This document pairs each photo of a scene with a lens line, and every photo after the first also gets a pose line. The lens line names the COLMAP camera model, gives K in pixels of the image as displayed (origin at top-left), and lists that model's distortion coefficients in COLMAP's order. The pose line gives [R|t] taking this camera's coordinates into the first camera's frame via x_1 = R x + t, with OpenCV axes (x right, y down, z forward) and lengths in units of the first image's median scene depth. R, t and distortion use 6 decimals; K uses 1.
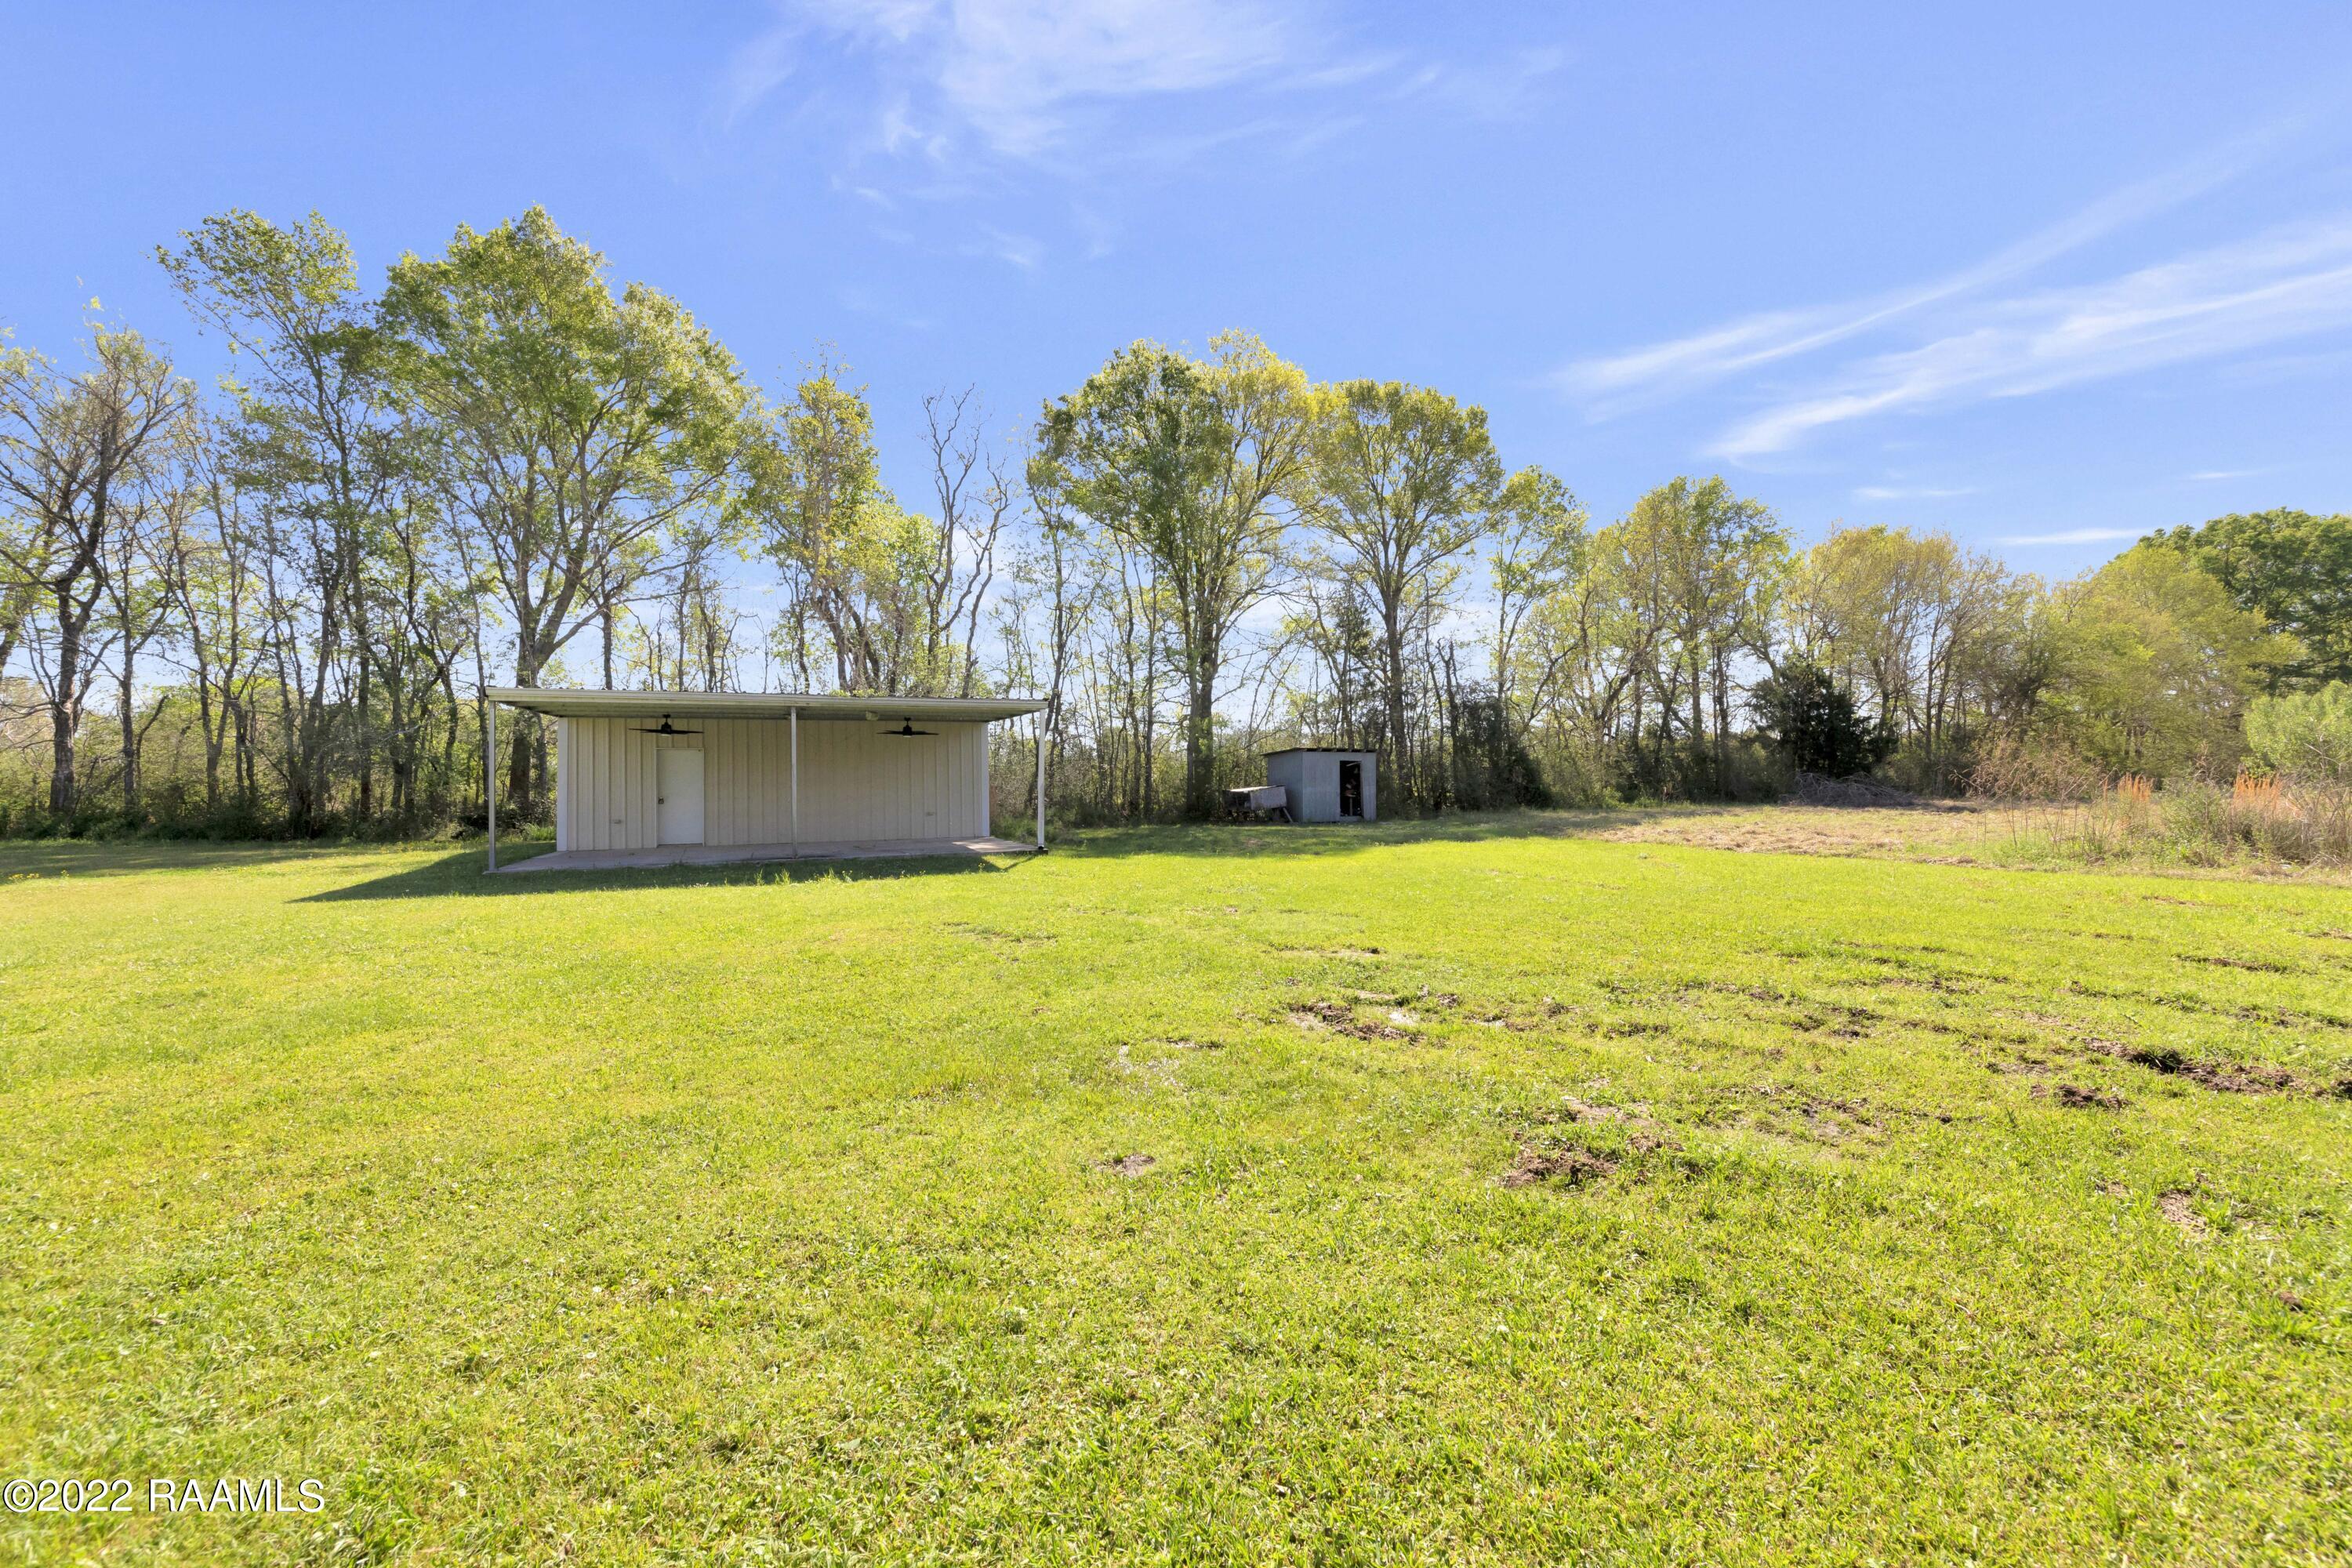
lens RADIAL K [[929.5, 0, 1176.2], [0, 929.5, 764.0], [0, 0, 1]] dist [-0.001320, -0.000055]
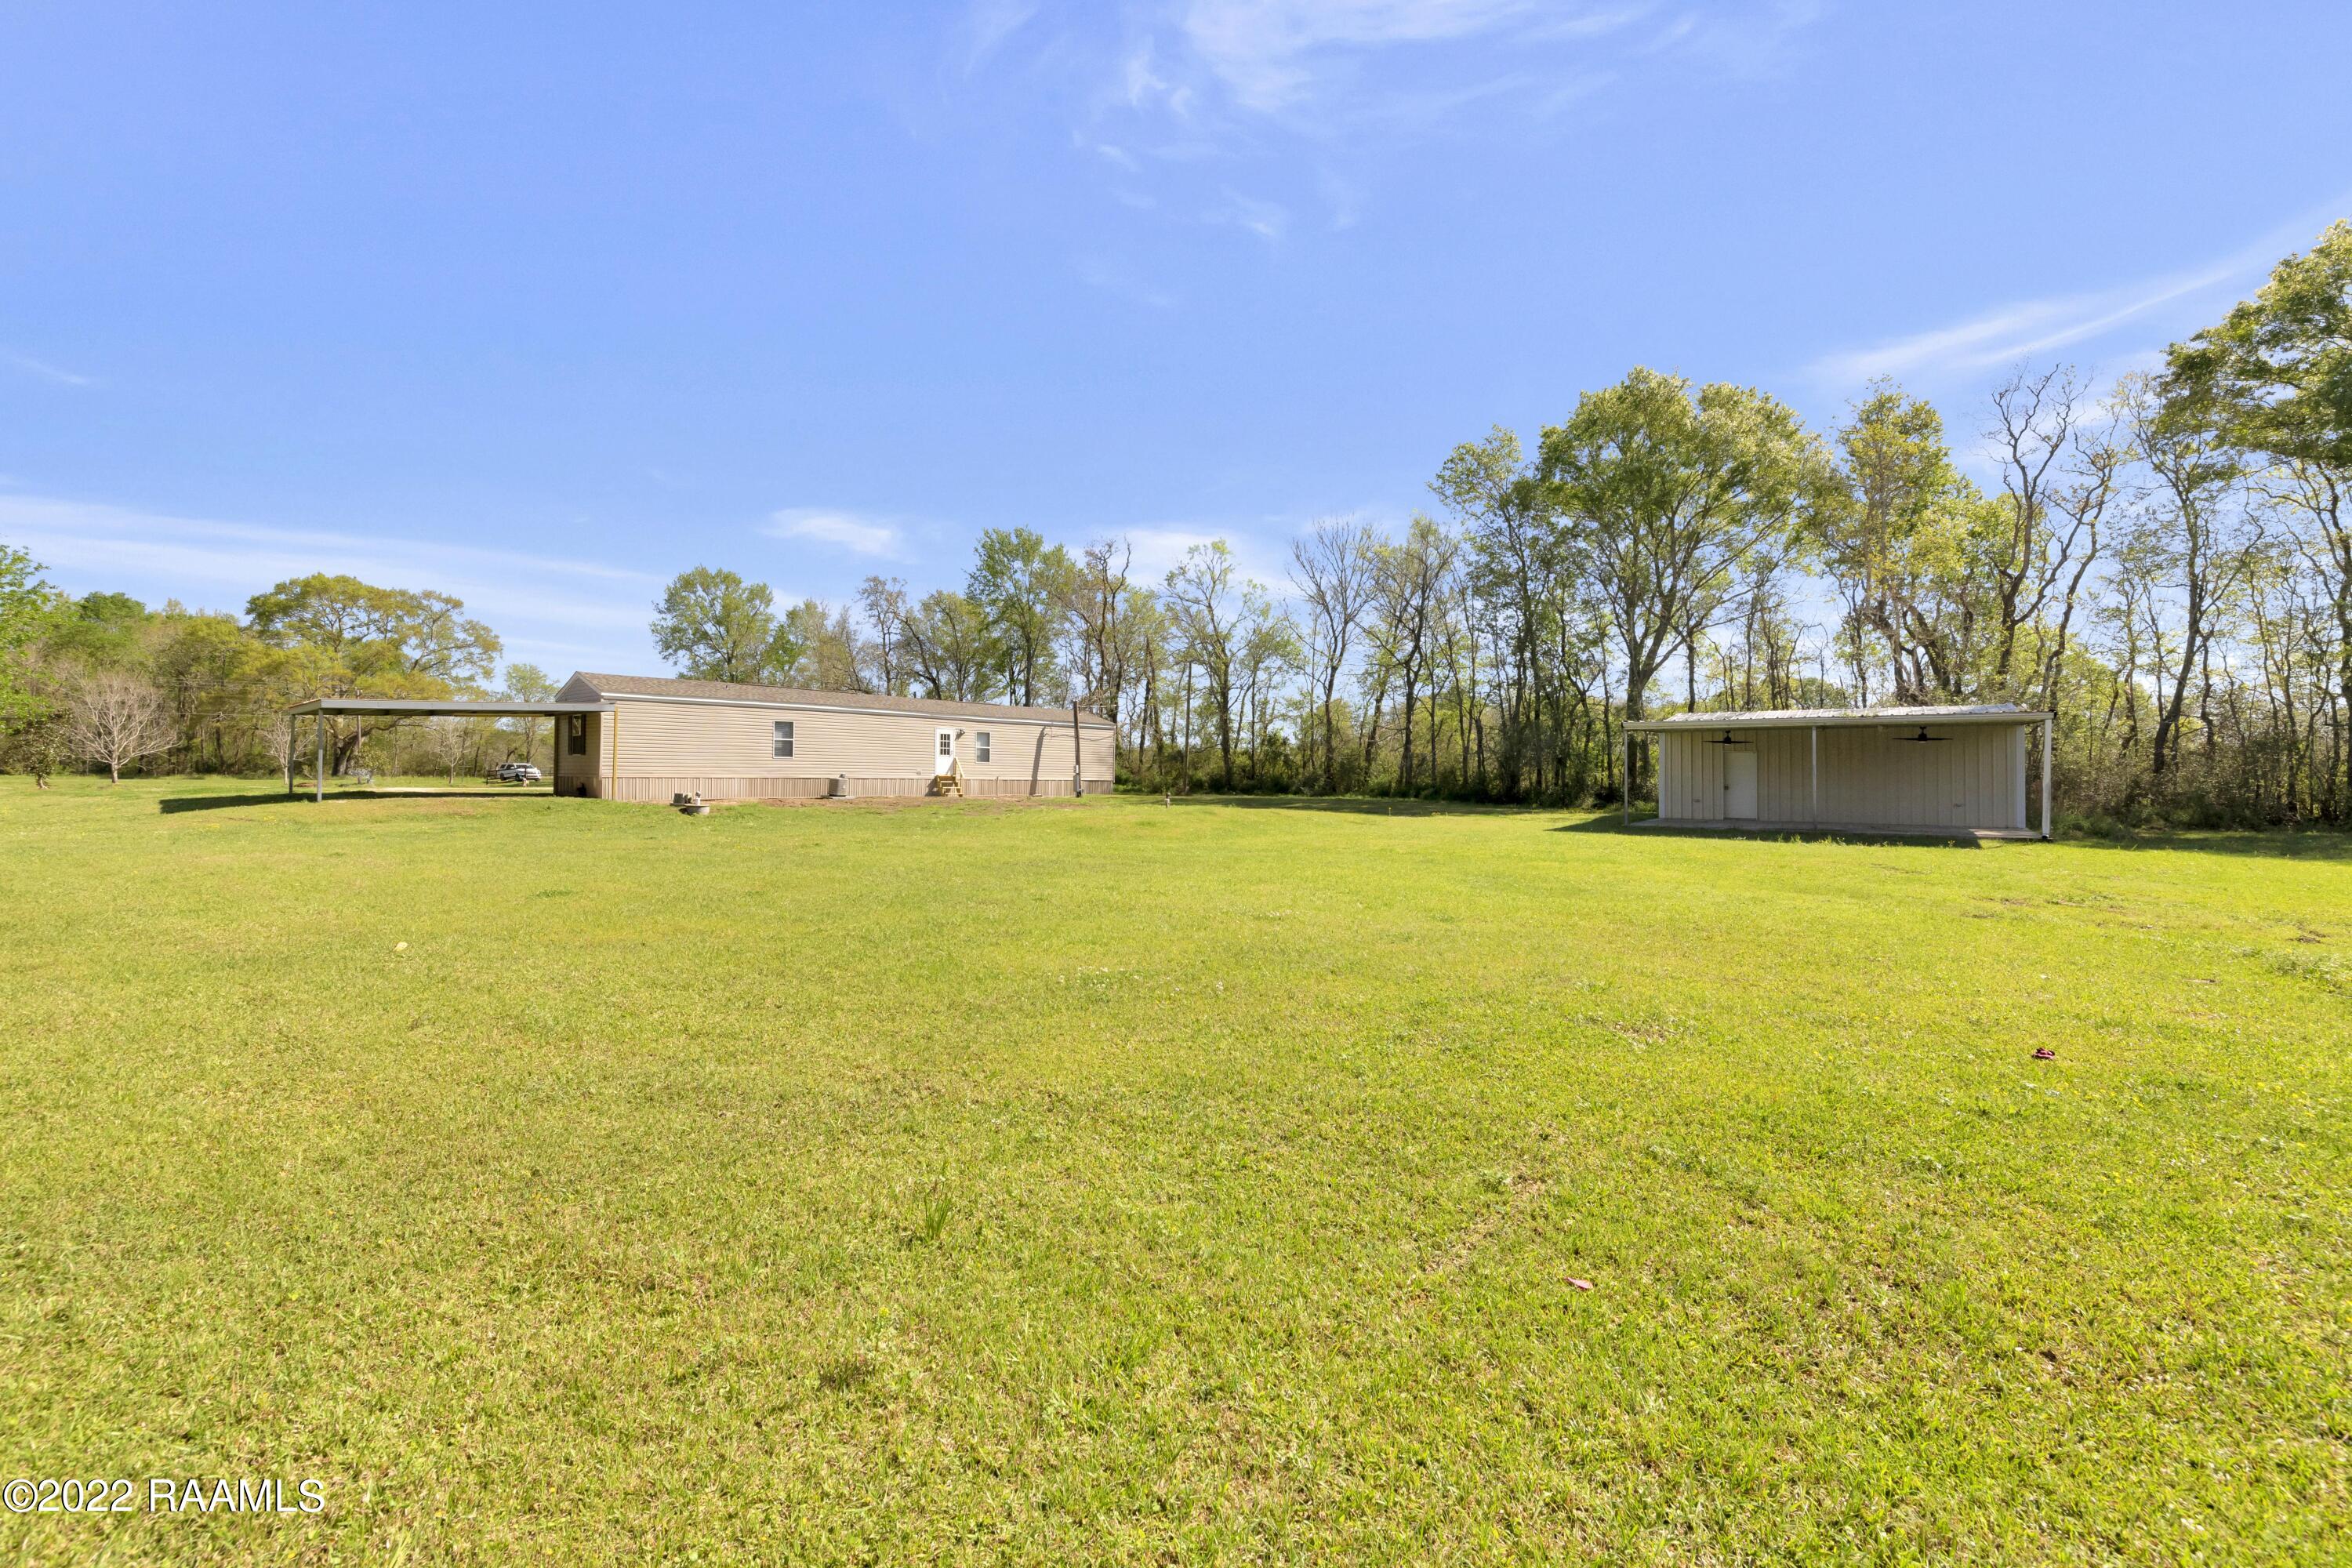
lens RADIAL K [[929.5, 0, 1176.2], [0, 929.5, 764.0], [0, 0, 1]] dist [-0.001320, -0.000055]
pose [[0.490583, 0.005457, -0.871378, 0.180481], [0.011518, 0.999852, 0.012746, -0.016099], [0.871319, -0.016289, 0.490447, -0.287746]]
